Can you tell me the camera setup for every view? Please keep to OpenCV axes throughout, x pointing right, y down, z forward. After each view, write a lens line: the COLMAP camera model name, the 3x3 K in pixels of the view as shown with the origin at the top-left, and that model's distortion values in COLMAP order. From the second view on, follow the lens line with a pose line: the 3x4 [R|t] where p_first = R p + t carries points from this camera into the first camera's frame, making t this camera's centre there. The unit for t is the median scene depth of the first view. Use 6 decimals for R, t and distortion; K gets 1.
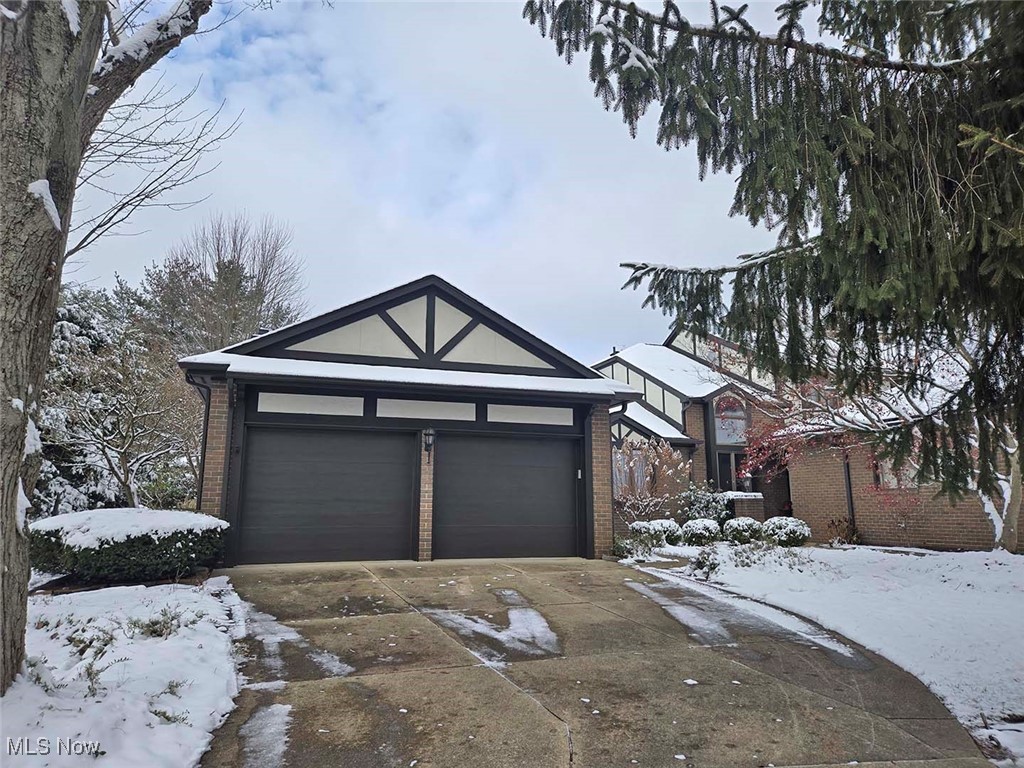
lens RADIAL K [[688.7, 0, 509.8], [0, 688.7, 379.0], [0, 0, 1]] dist [0.027957, -0.000910]
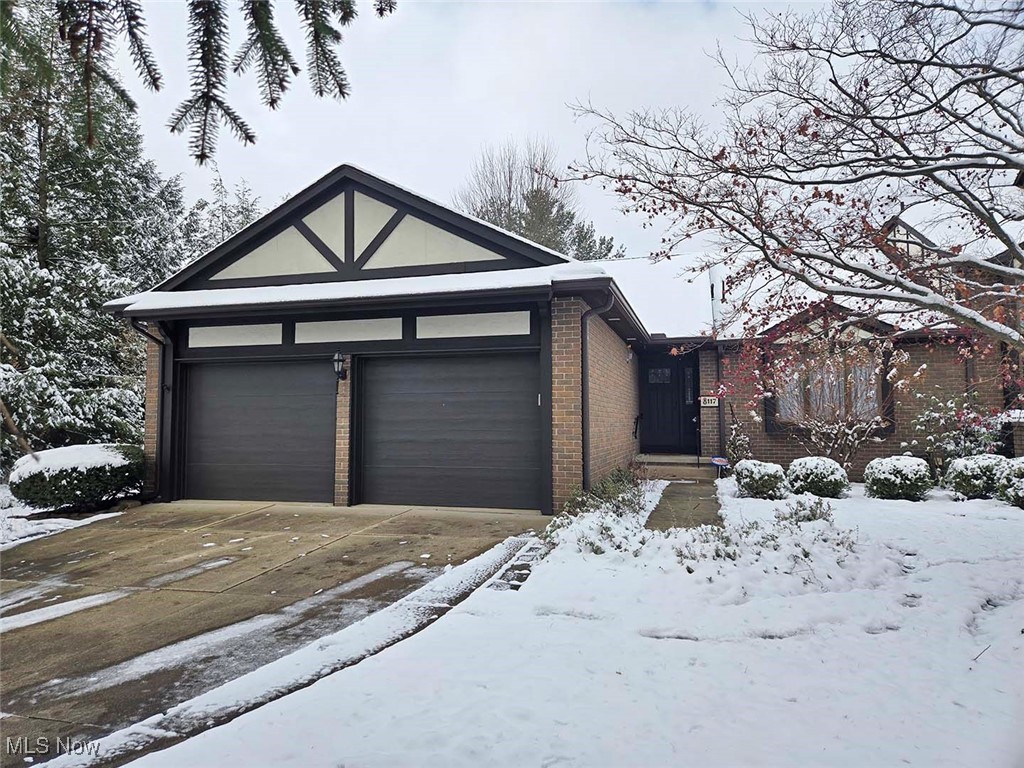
lens RADIAL K [[688.7, 0, 513.1], [0, 688.7, 390.3], [0, 0, 1]] dist [0.027957, -0.000910]
pose [[0.818362, -0.034764, -0.573650, 0.518741], [0.111808, 0.988727, 0.099586, 0.054584], [0.563722, -0.145636, 0.813024, 0.411396]]
